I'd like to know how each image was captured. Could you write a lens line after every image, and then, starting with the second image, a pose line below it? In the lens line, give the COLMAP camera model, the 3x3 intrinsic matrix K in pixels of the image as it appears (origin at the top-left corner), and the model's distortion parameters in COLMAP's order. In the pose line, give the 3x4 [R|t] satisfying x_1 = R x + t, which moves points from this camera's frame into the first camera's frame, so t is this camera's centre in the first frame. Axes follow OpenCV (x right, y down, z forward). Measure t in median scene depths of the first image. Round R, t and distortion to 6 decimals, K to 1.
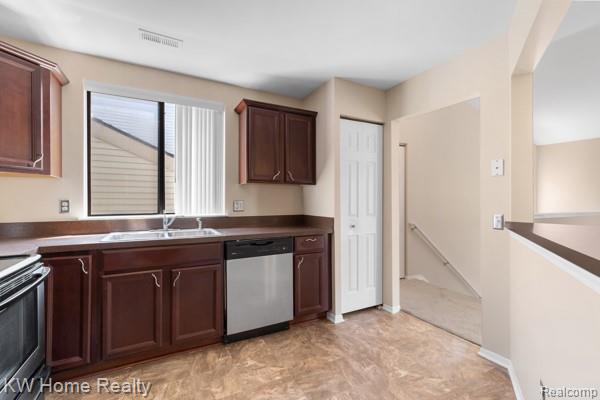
lens RADIAL K [[272.3, 0, 299.7], [0, 272.3, 199.6], [0, 0, 1]] dist [0.005328, -0.000807]
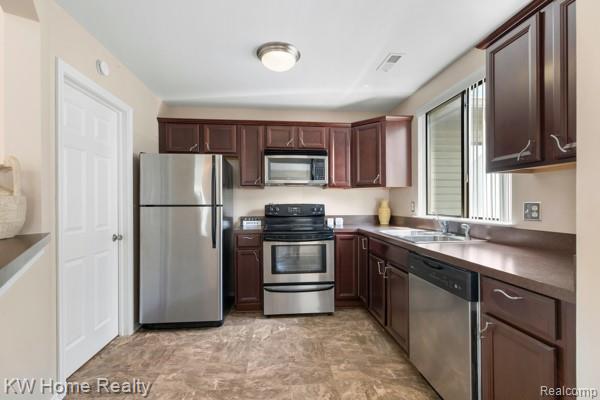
lens RADIAL K [[272.3, 0, 297.0], [0, 272.3, 204.8], [0, 0, 1]] dist [0.005328, -0.000807]
pose [[-0.391710, 0.006819, -0.920063, 0.623165], [0.007827, 0.999961, 0.004079, 0.004529], [0.920055, -0.005604, -0.391748, 0.961651]]
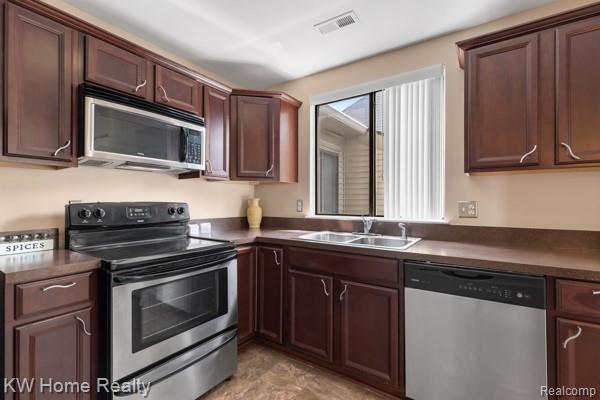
lens RADIAL K [[272.3, 0, 300.7], [0, 272.3, 200.3], [0, 0, 1]] dist [0.005328, -0.000807]
pose [[0.465143, -0.004285, -0.885225, 0.212431], [0.001786, 0.999991, -0.003903, 0.004394], [0.885234, 0.000235, 0.465147, 0.420750]]
